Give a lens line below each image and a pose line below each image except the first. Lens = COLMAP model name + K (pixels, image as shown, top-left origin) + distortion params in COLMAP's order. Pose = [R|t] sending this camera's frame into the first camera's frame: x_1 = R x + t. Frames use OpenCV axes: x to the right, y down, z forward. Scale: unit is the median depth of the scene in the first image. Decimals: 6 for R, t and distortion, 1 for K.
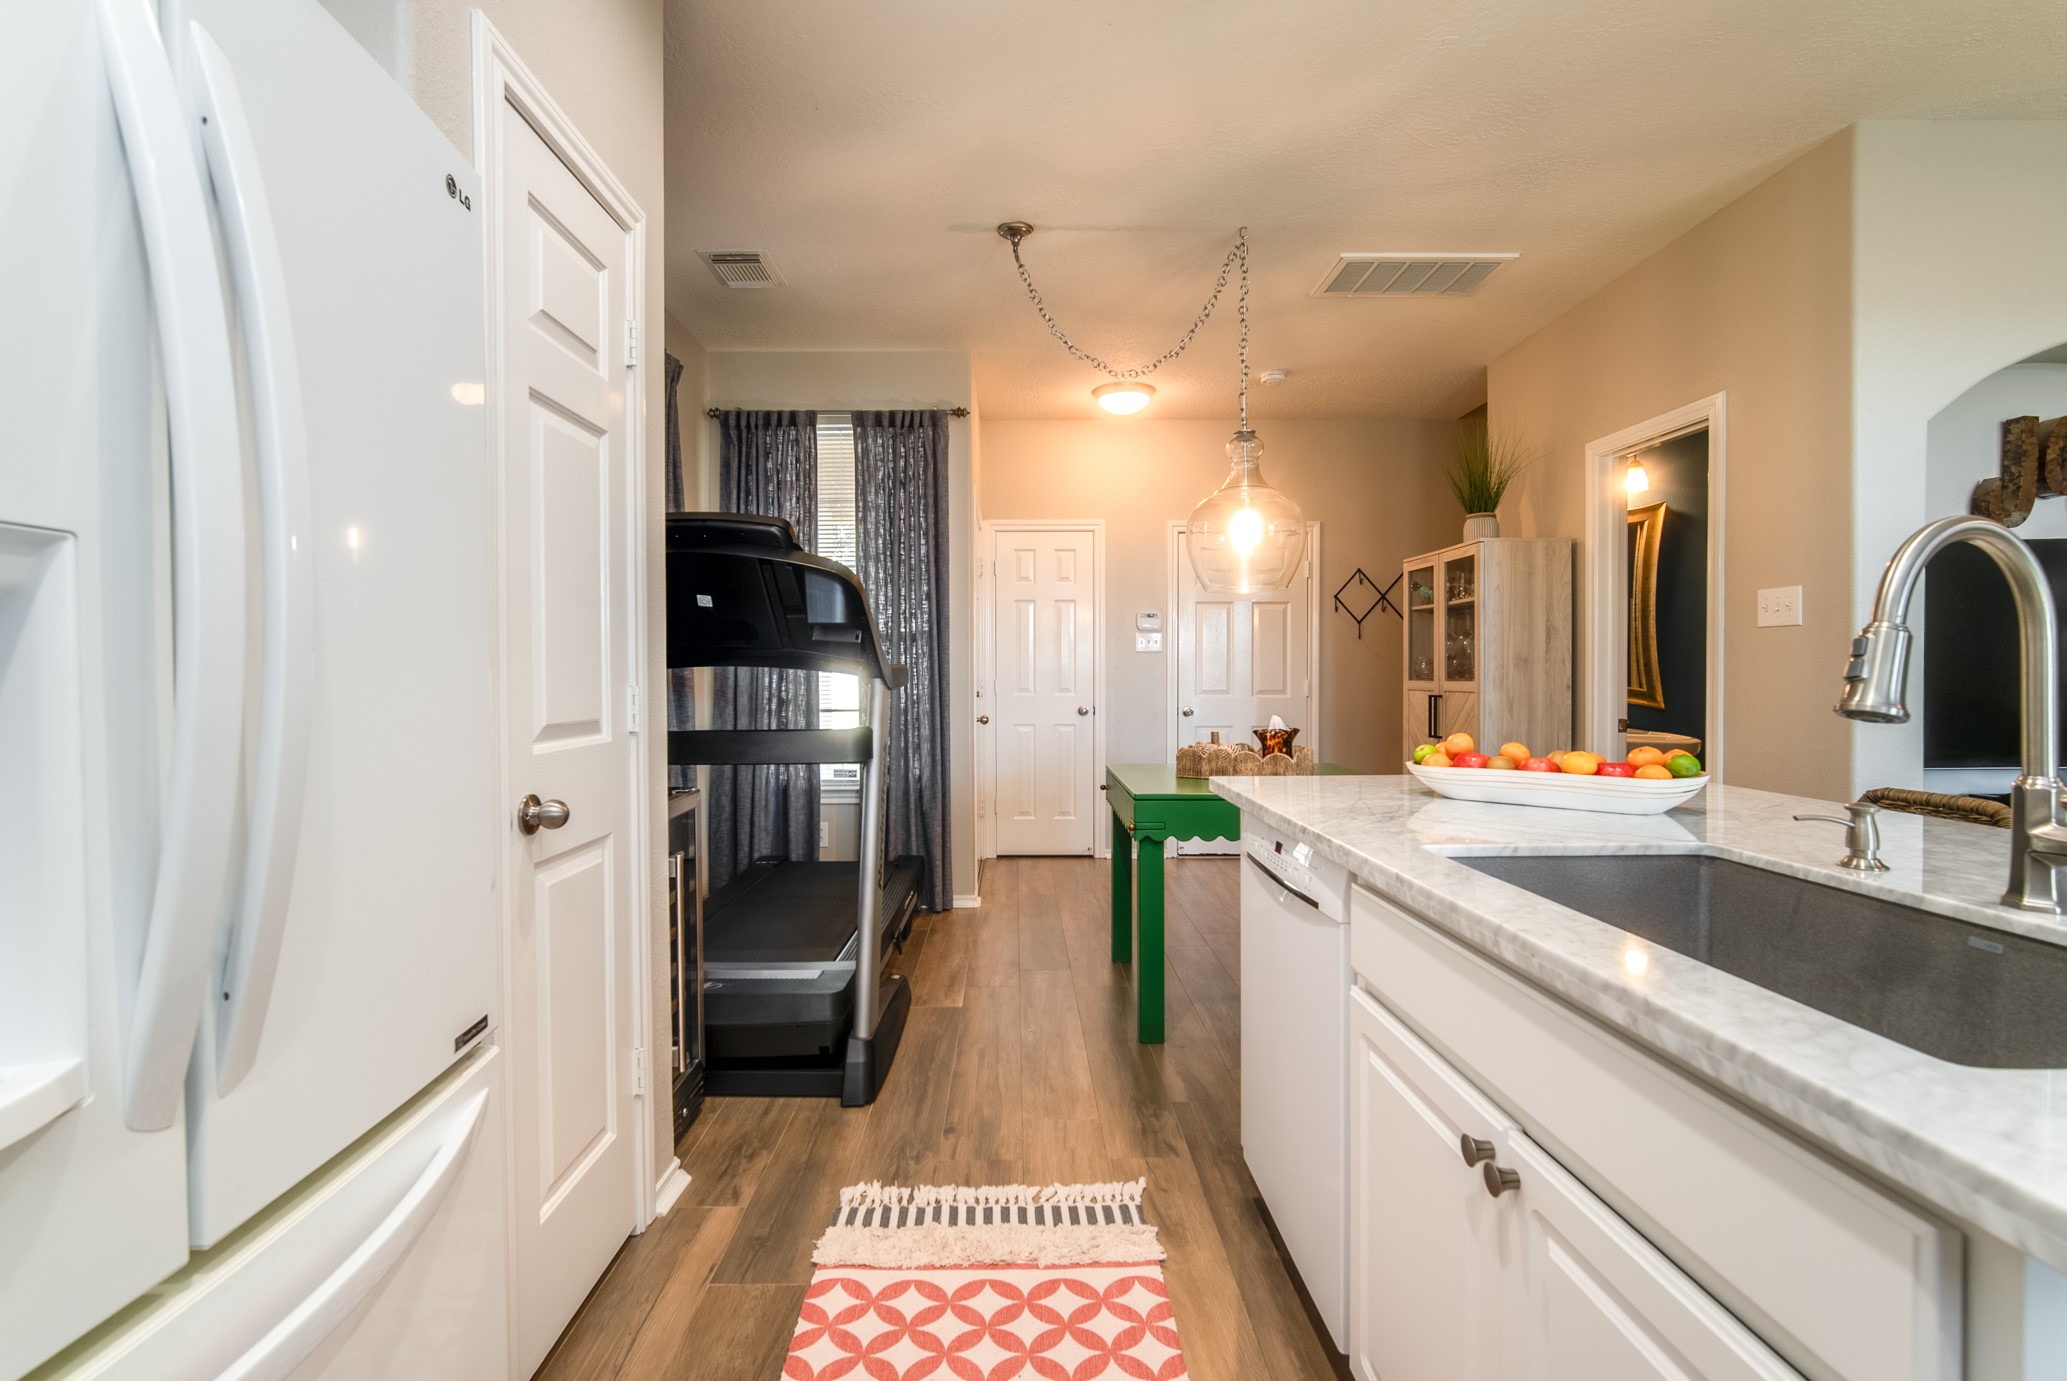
lens RADIAL K [[920.3, 0, 1018.4], [0, 920.3, 680.9], [0, 0, 1]] dist [-0.008933, 0.002557]
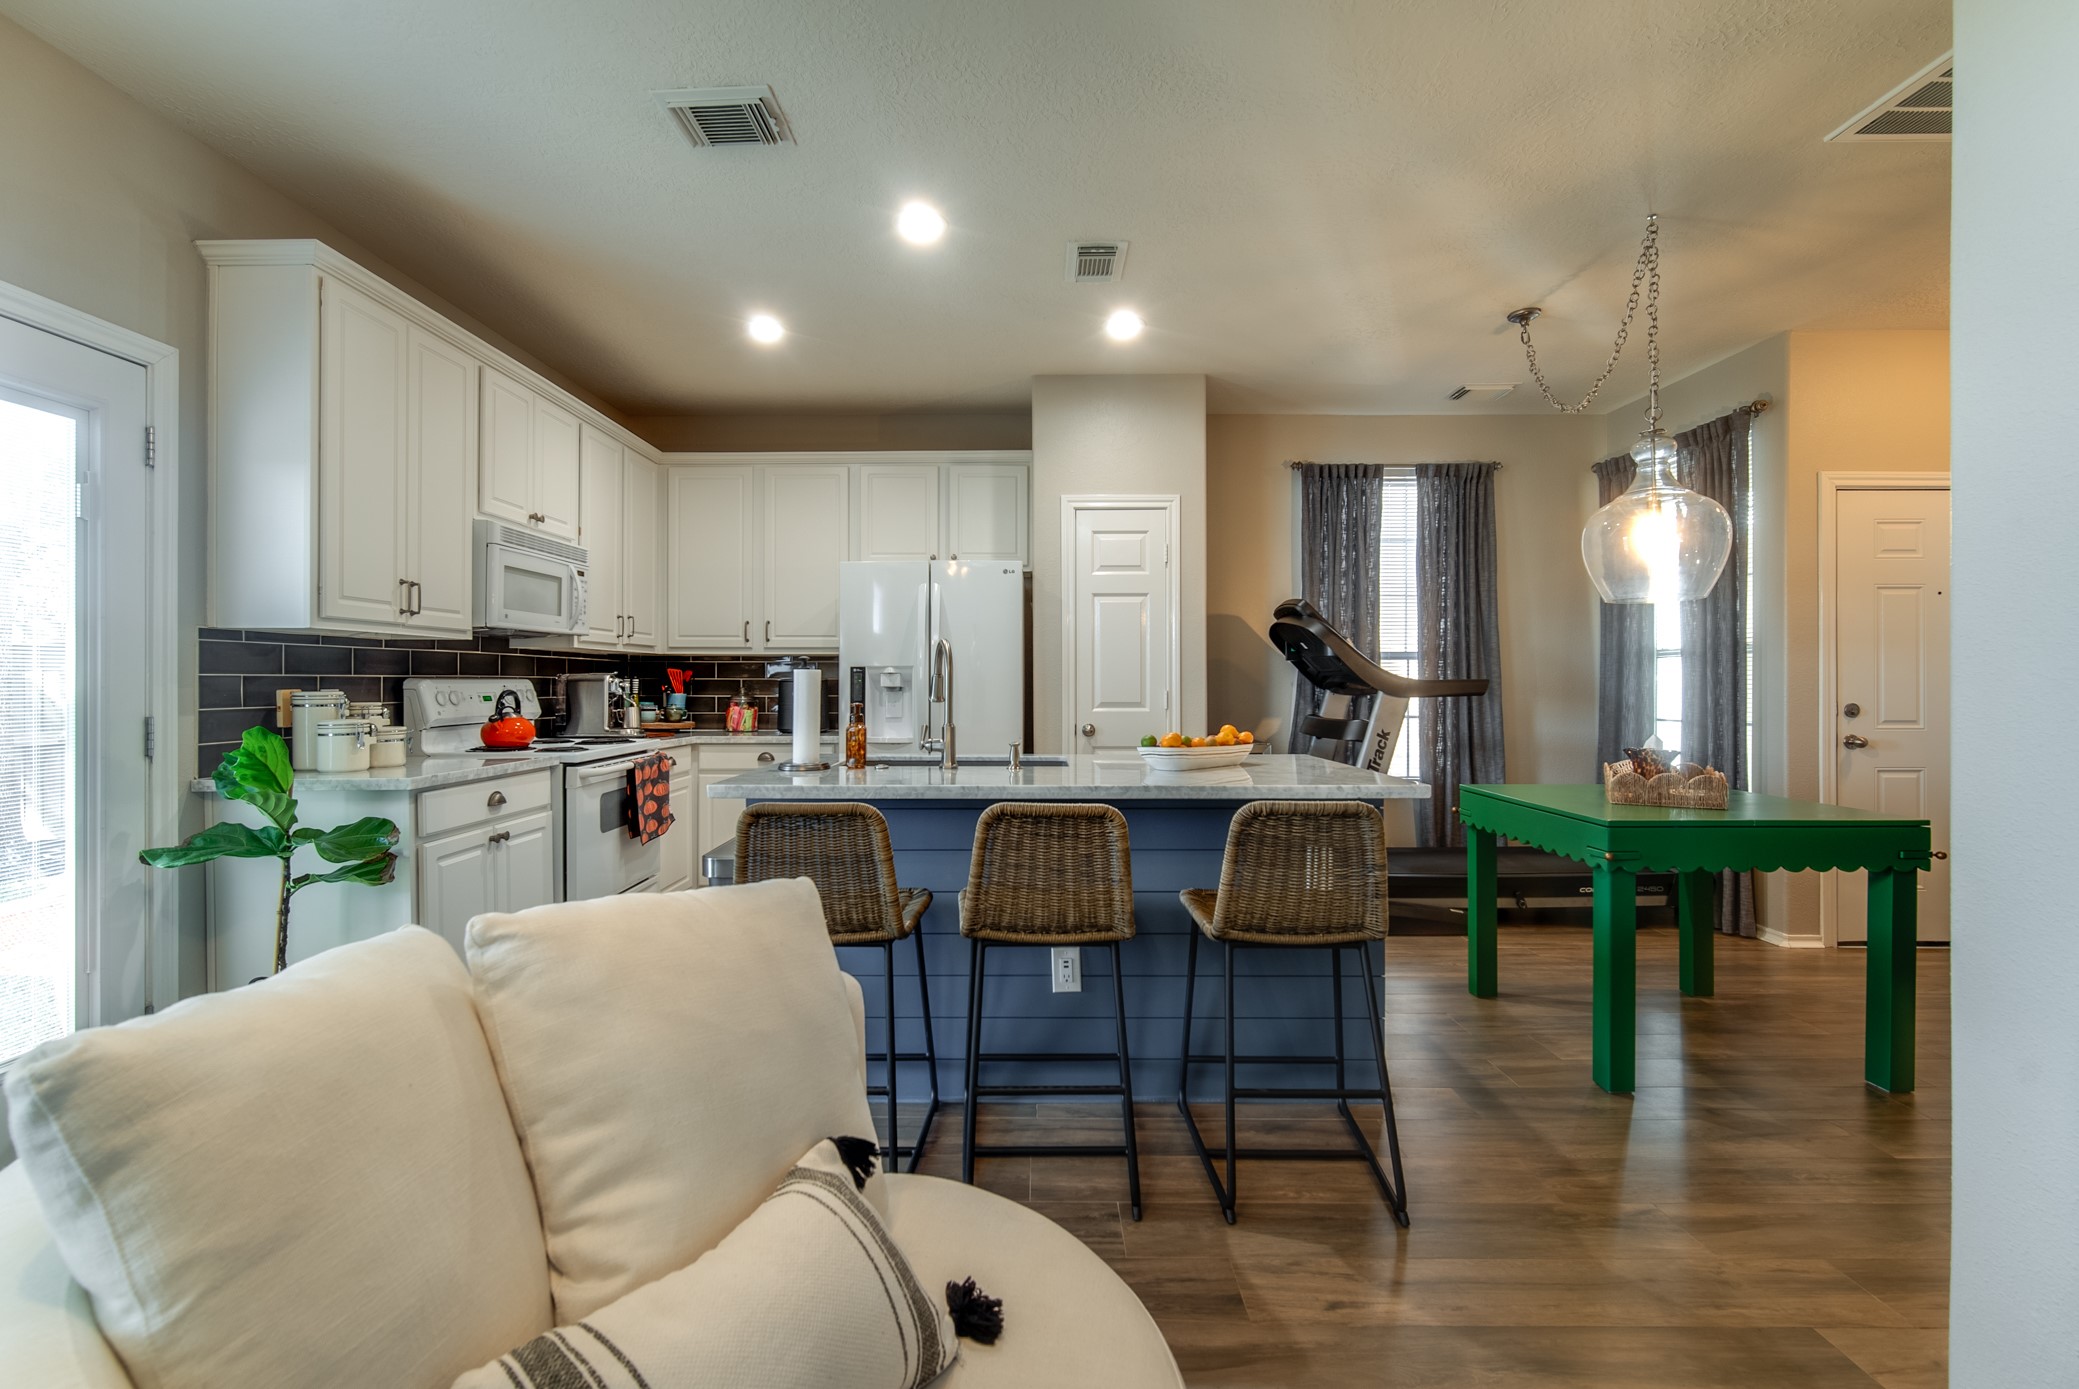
lens RADIAL K [[925.7, 0, 1035.3], [0, 925.7, 681.9], [0, 0, 1]] dist [-0.008933, 0.002557]
pose [[0.000367, 0.001731, -0.999998, 1.185411], [-0.010343, 0.999945, 0.001727, -0.011296], [0.999946, 0.010343, 0.000385, 0.374802]]
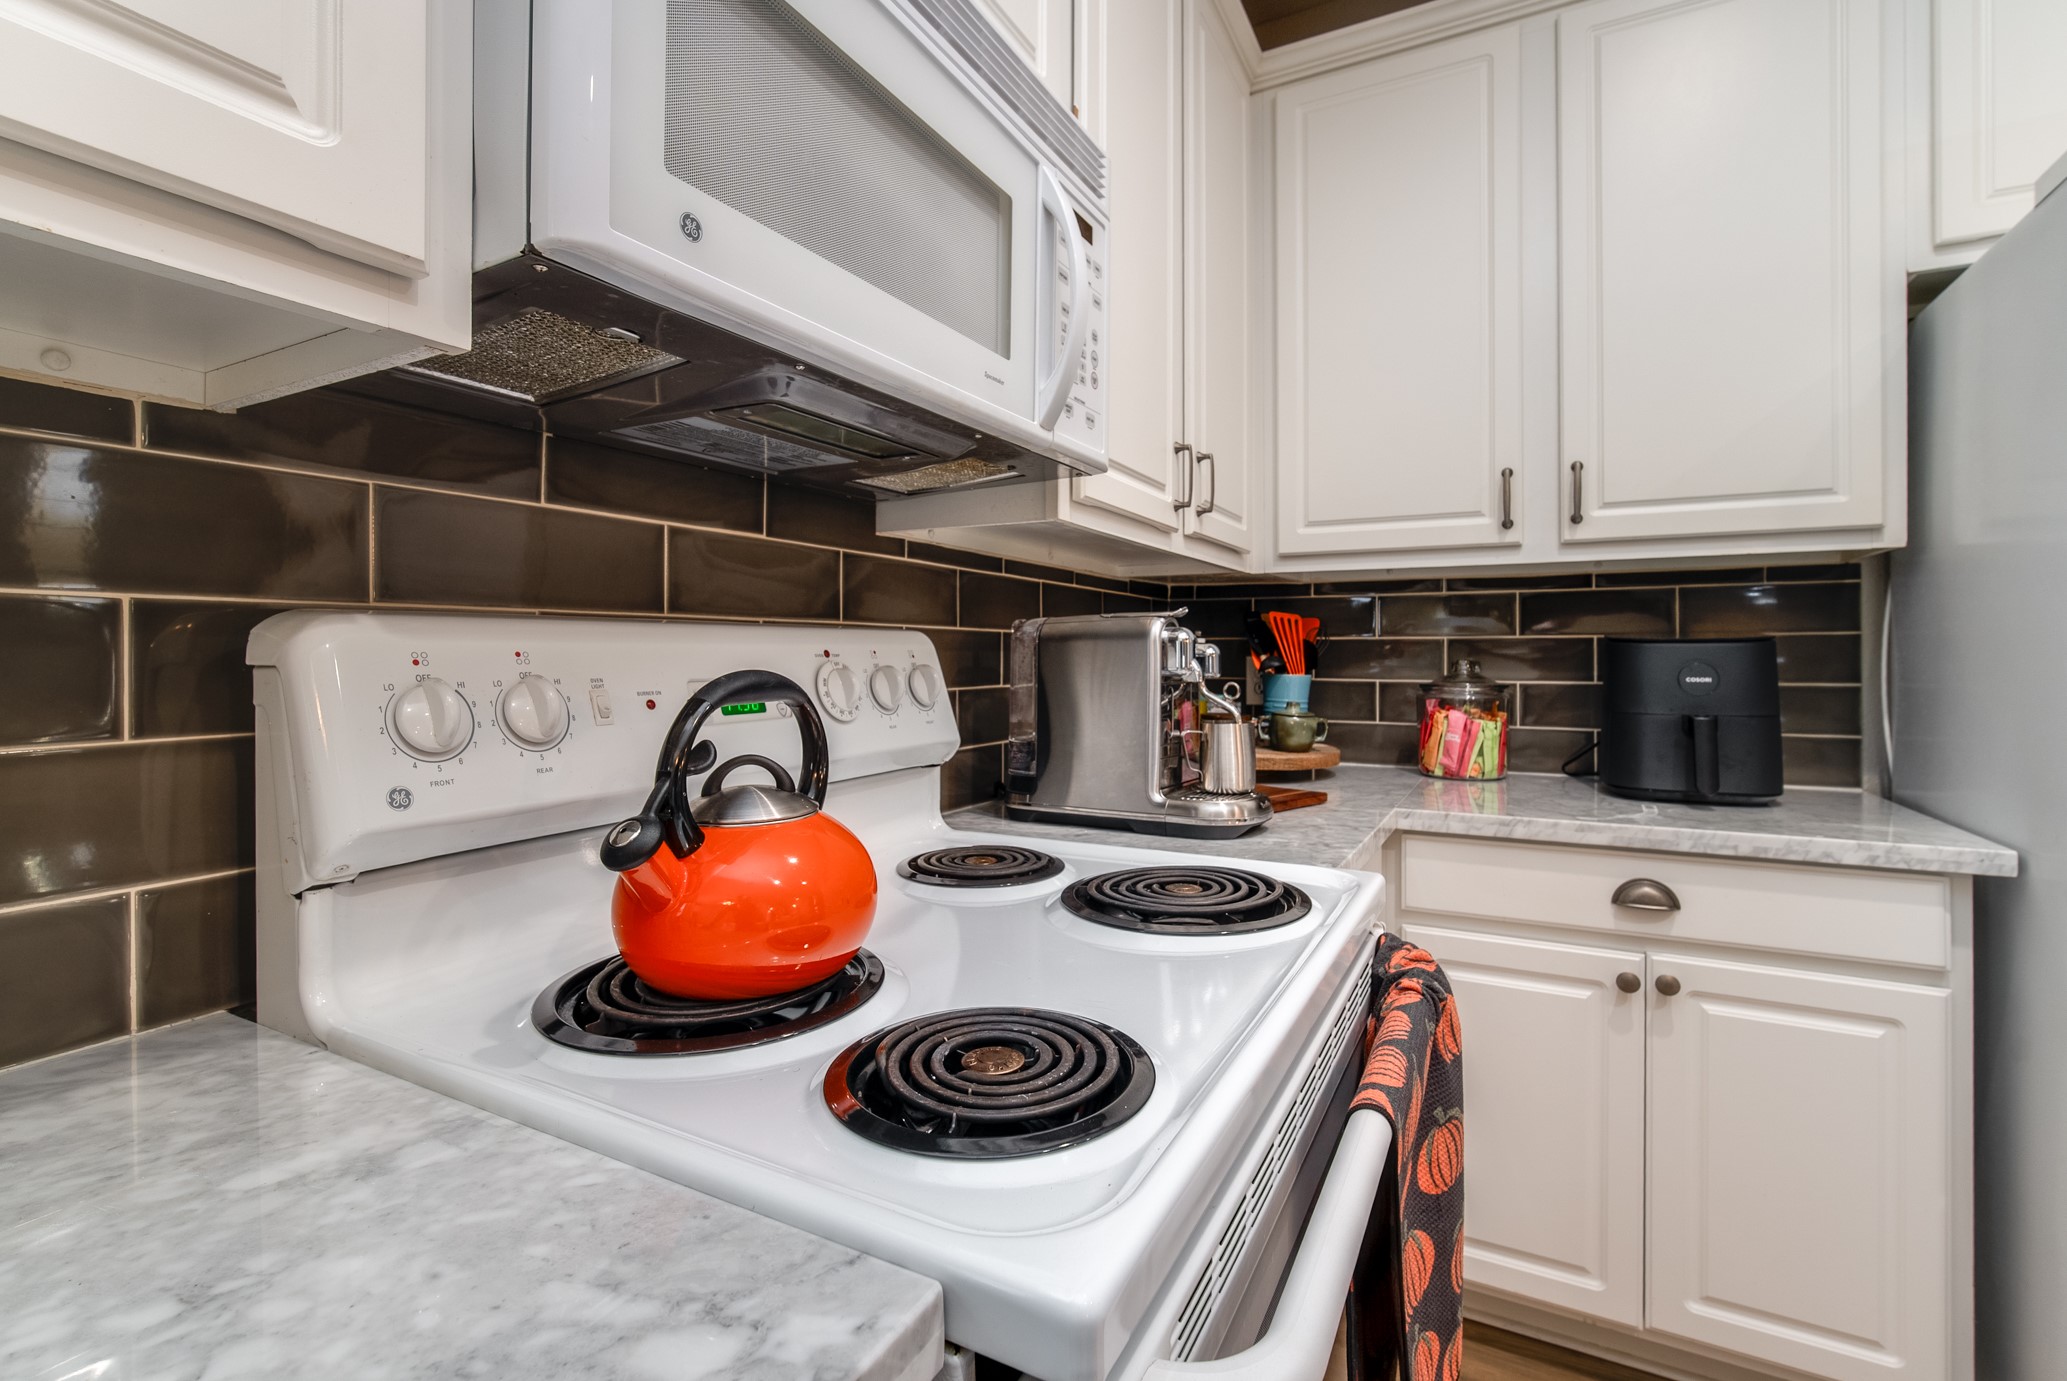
lens RADIAL K [[920.3, 0, 1024.8], [0, 920.3, 650.6], [0, 0, 1]] dist [-0.008933, 0.002557]
pose [[-0.480312, 0.000816, -0.877097, 0.240495], [-0.006394, 0.999970, 0.004432, 0.000111], [0.877074, 0.007737, -0.480293, -0.095815]]
